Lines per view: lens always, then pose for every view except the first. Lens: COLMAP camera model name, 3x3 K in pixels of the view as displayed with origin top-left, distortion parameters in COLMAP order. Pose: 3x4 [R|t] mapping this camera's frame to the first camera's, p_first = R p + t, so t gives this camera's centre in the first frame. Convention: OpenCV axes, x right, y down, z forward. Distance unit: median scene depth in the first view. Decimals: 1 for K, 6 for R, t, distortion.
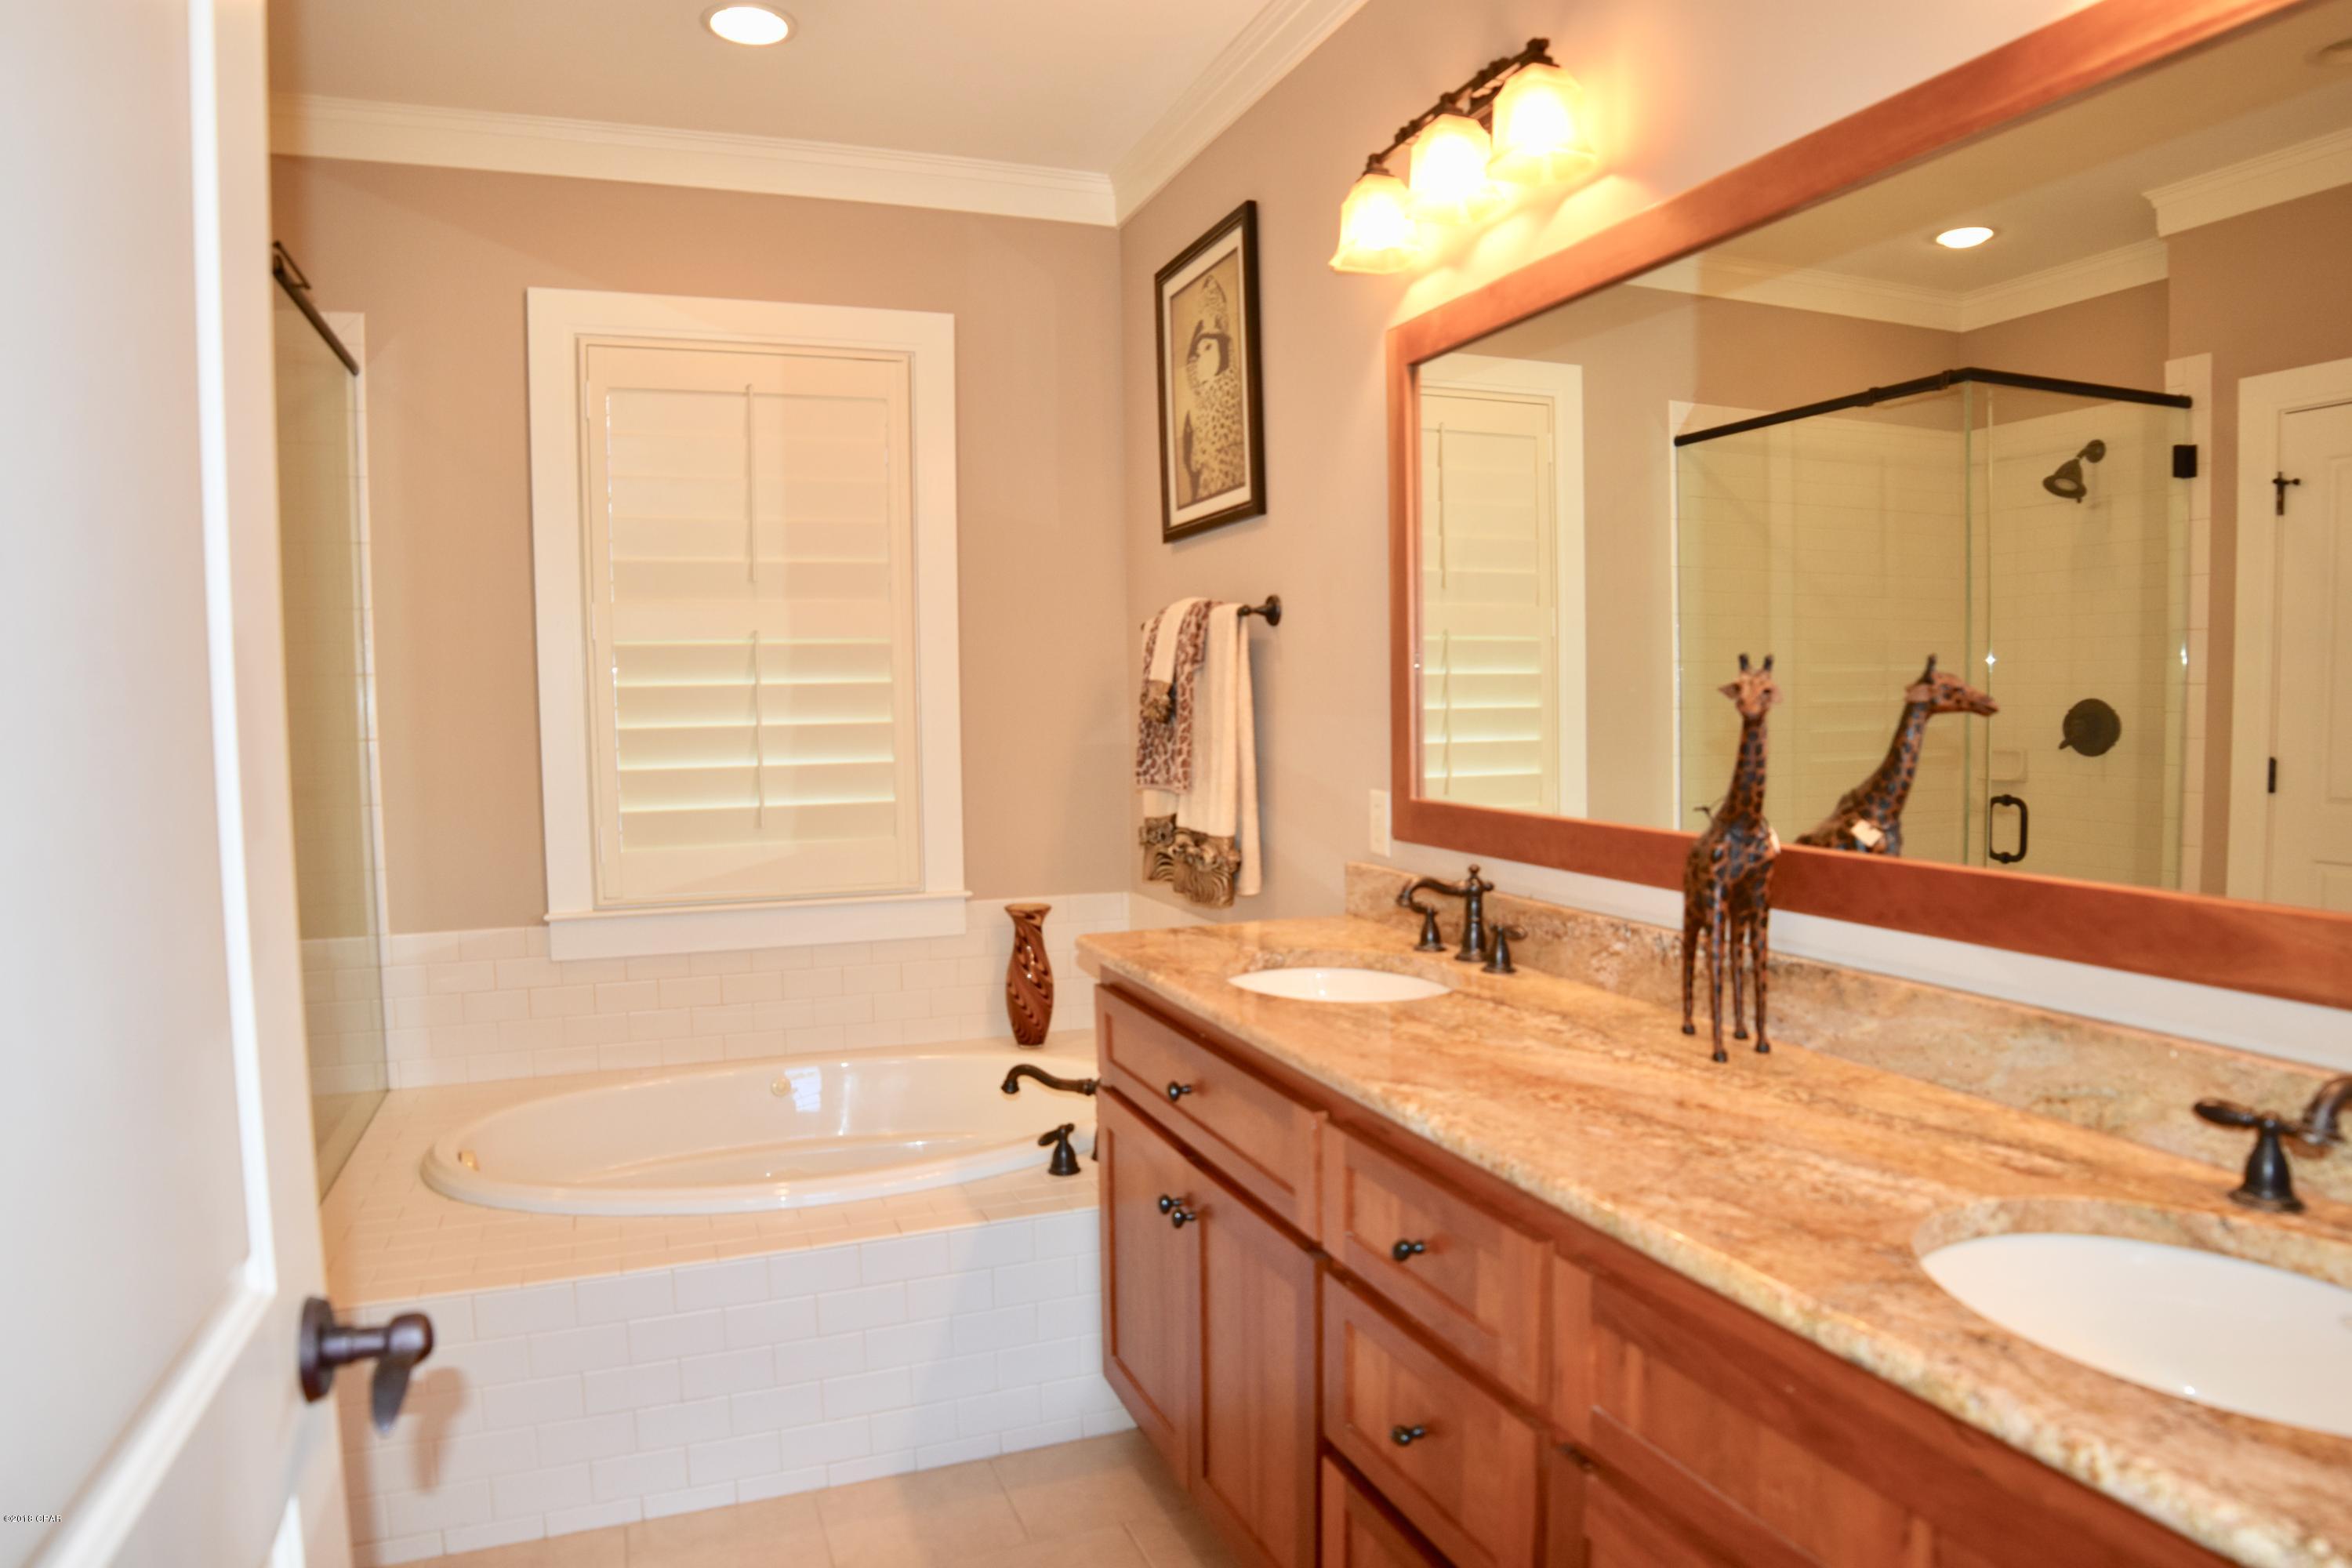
lens RADIAL K [[1457.4, 0, 1187.2], [0, 1457.4, 800.8], [0, 0, 1]] dist [-0.123096, 0.051429]
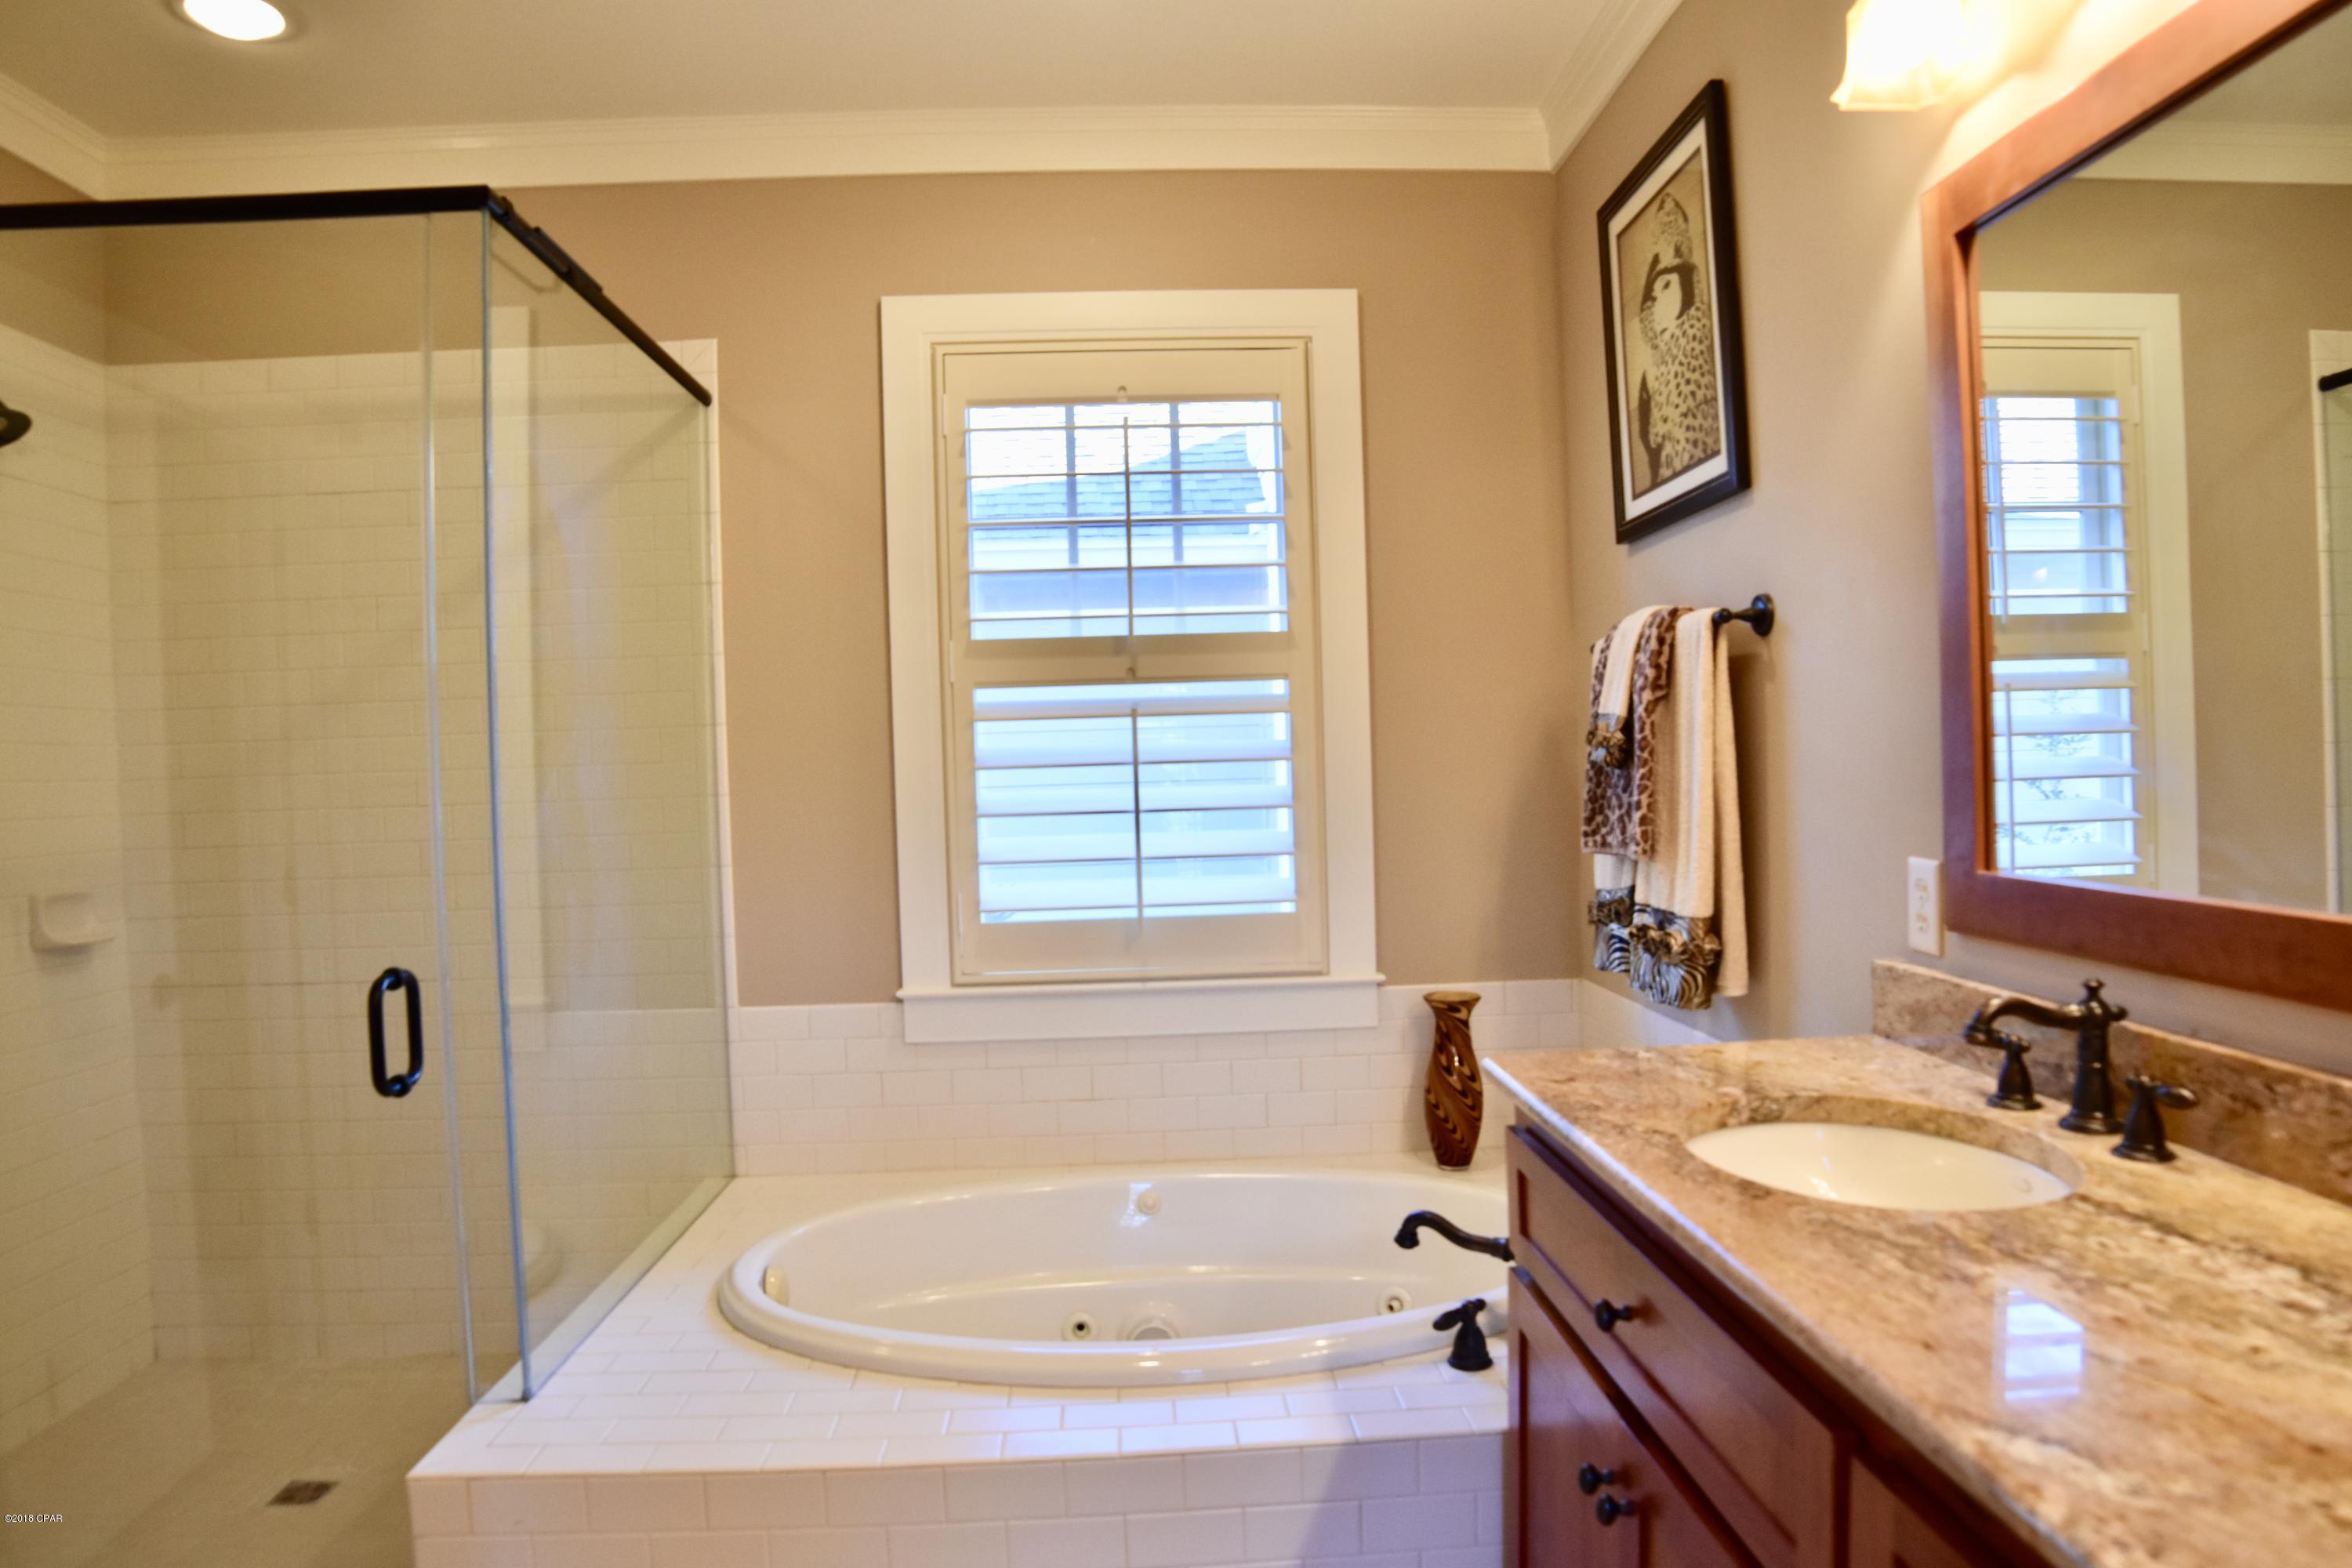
lens RADIAL K [[1457.4, 0, 1187.2], [0, 1457.4, 800.8], [0, 0, 1]] dist [-0.123096, 0.051429]
pose [[0.947444, -0.006505, -0.319856, 0.016855], [-0.006175, 0.999235, -0.038612, -0.007077], [0.319862, 0.038558, 0.946679, 0.276935]]
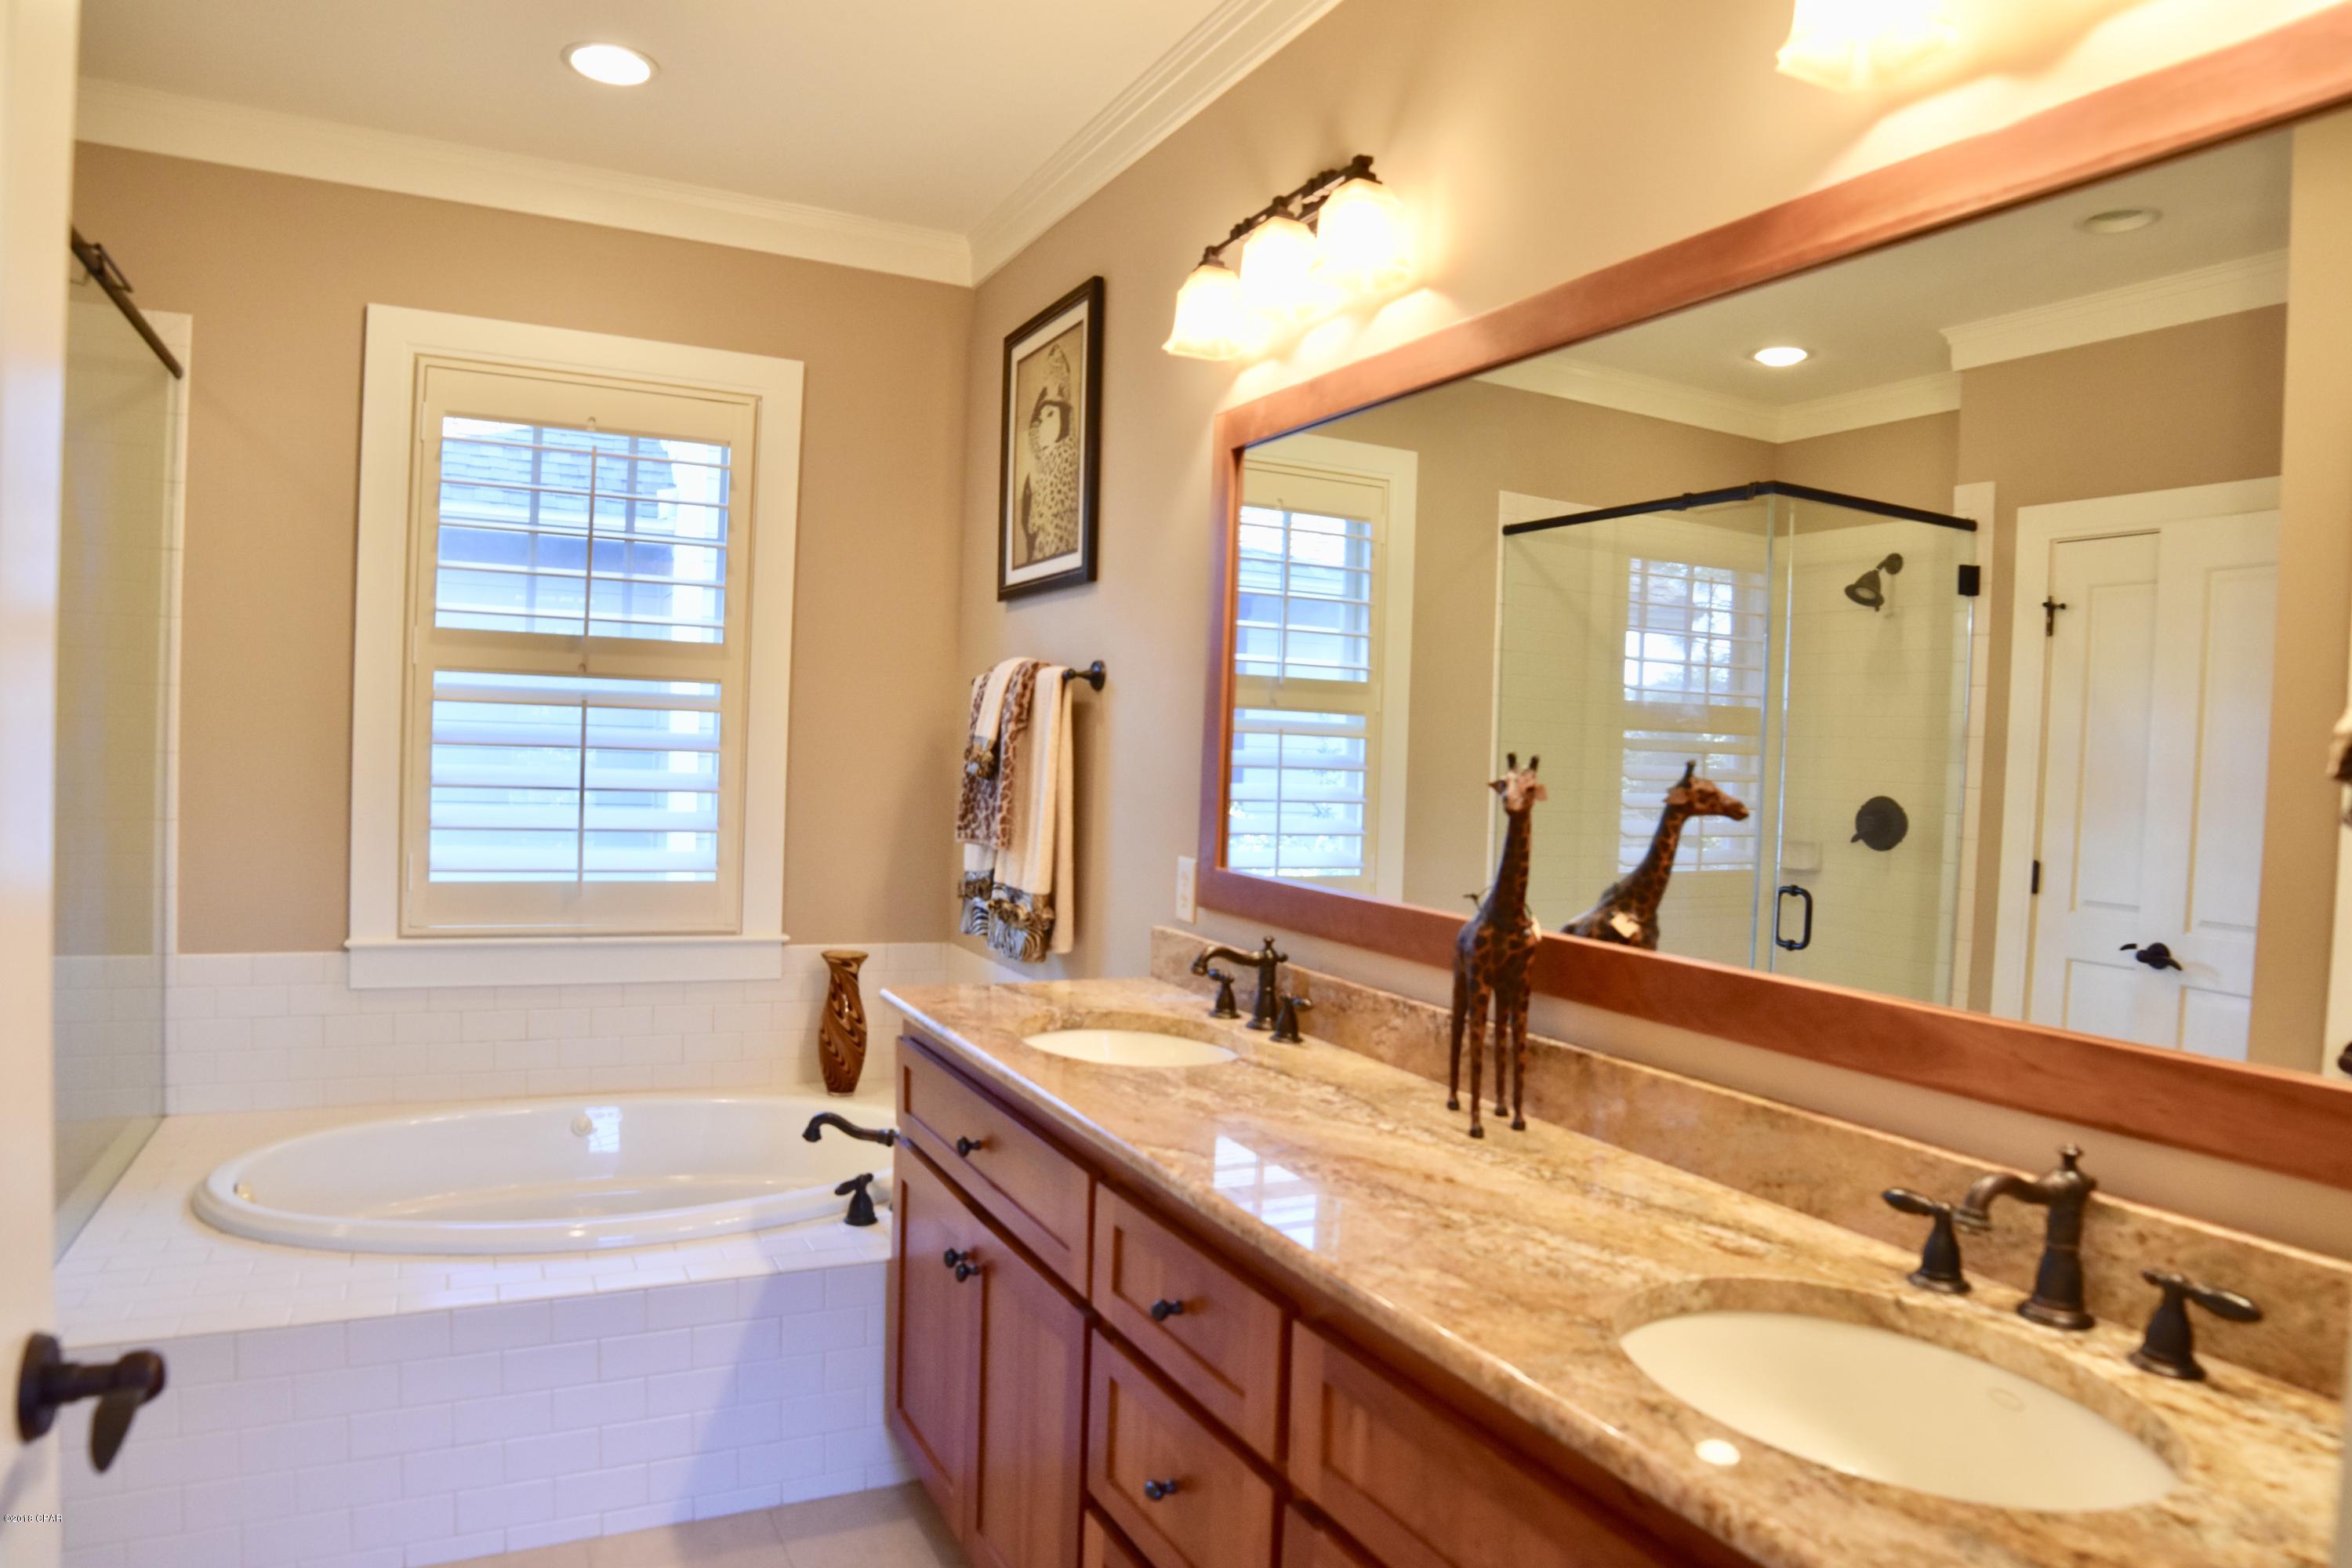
lens RADIAL K [[1457.4, 0, 1187.2], [0, 1457.4, 800.8], [0, 0, 1]] dist [-0.123096, 0.051429]
pose [[0.993445, 0.050269, 0.102666, 0.026875], [-0.046731, 0.998237, -0.036586, -0.010773], [-0.104325, 0.031548, 0.994043, -0.027241]]
